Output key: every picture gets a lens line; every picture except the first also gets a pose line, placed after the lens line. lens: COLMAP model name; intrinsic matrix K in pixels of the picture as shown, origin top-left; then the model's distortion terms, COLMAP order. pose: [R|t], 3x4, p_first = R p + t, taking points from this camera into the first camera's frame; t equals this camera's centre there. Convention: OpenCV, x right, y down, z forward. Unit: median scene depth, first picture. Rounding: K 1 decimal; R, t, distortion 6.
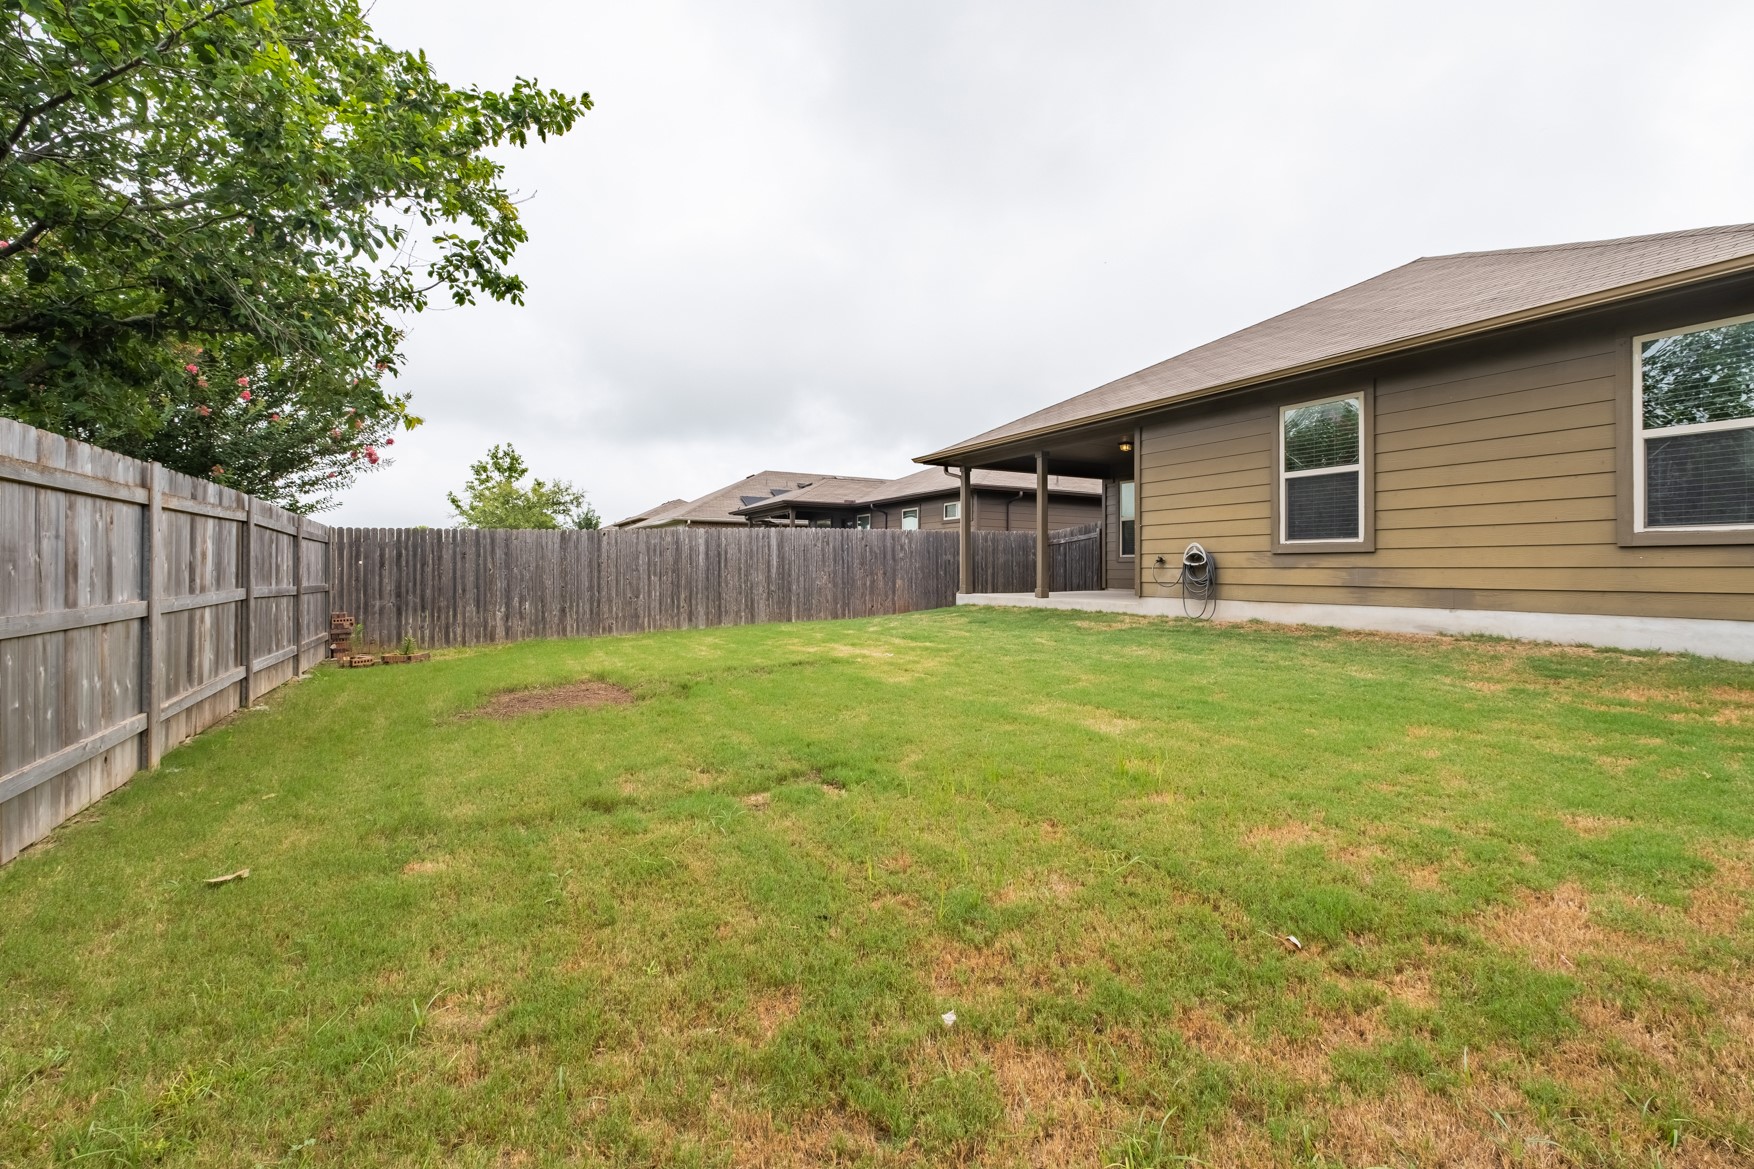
lens RADIAL K [[745.6, 0, 877.0], [0, 745.6, 584.5], [0, 0, 1]] dist [-0.000973, -0.000325]
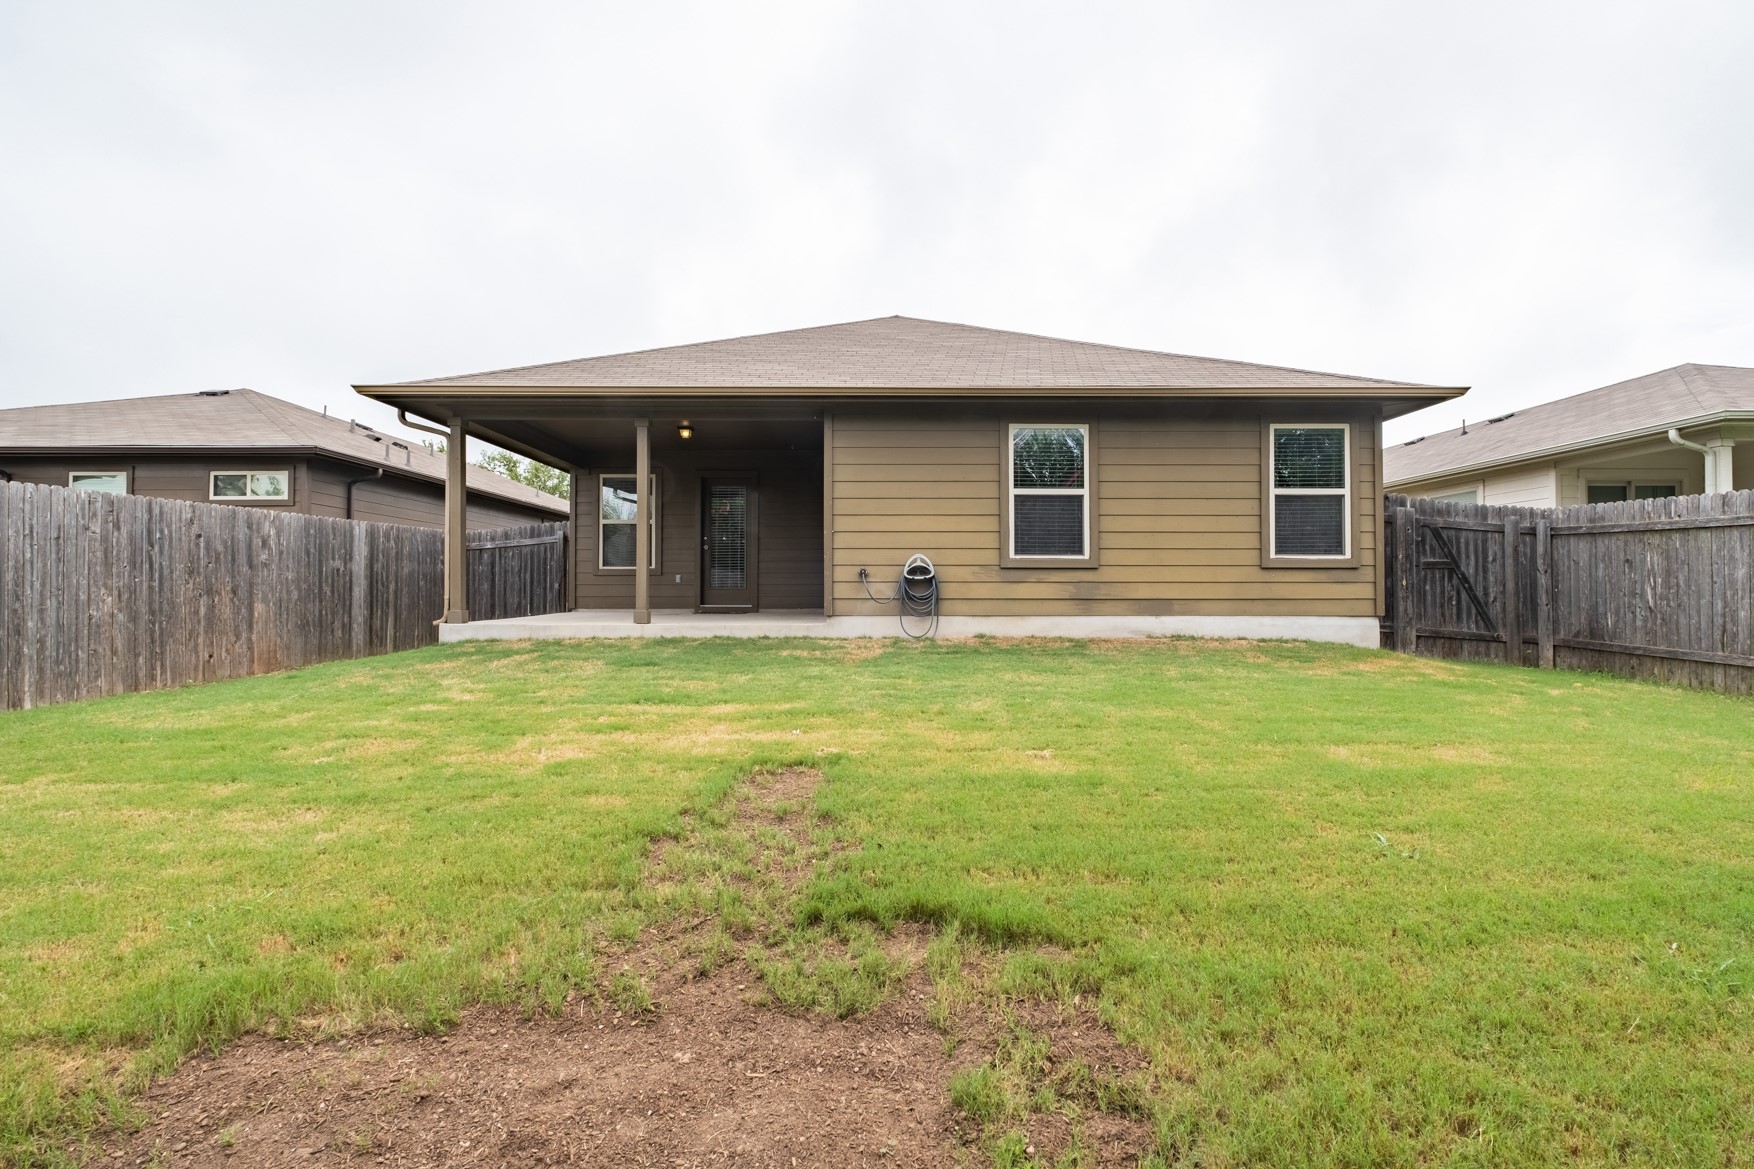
lens RADIAL K [[726.0, 0, 877.0], [0, 726.0, 584.5], [0, 0, 1]] dist [0.000427, -0.000120]
pose [[0.483298, 0.001902, 0.875454, -0.380344], [0.017592, 0.999775, -0.011884, -0.009598], [-0.875279, 0.021144, 0.483156, 0.633146]]
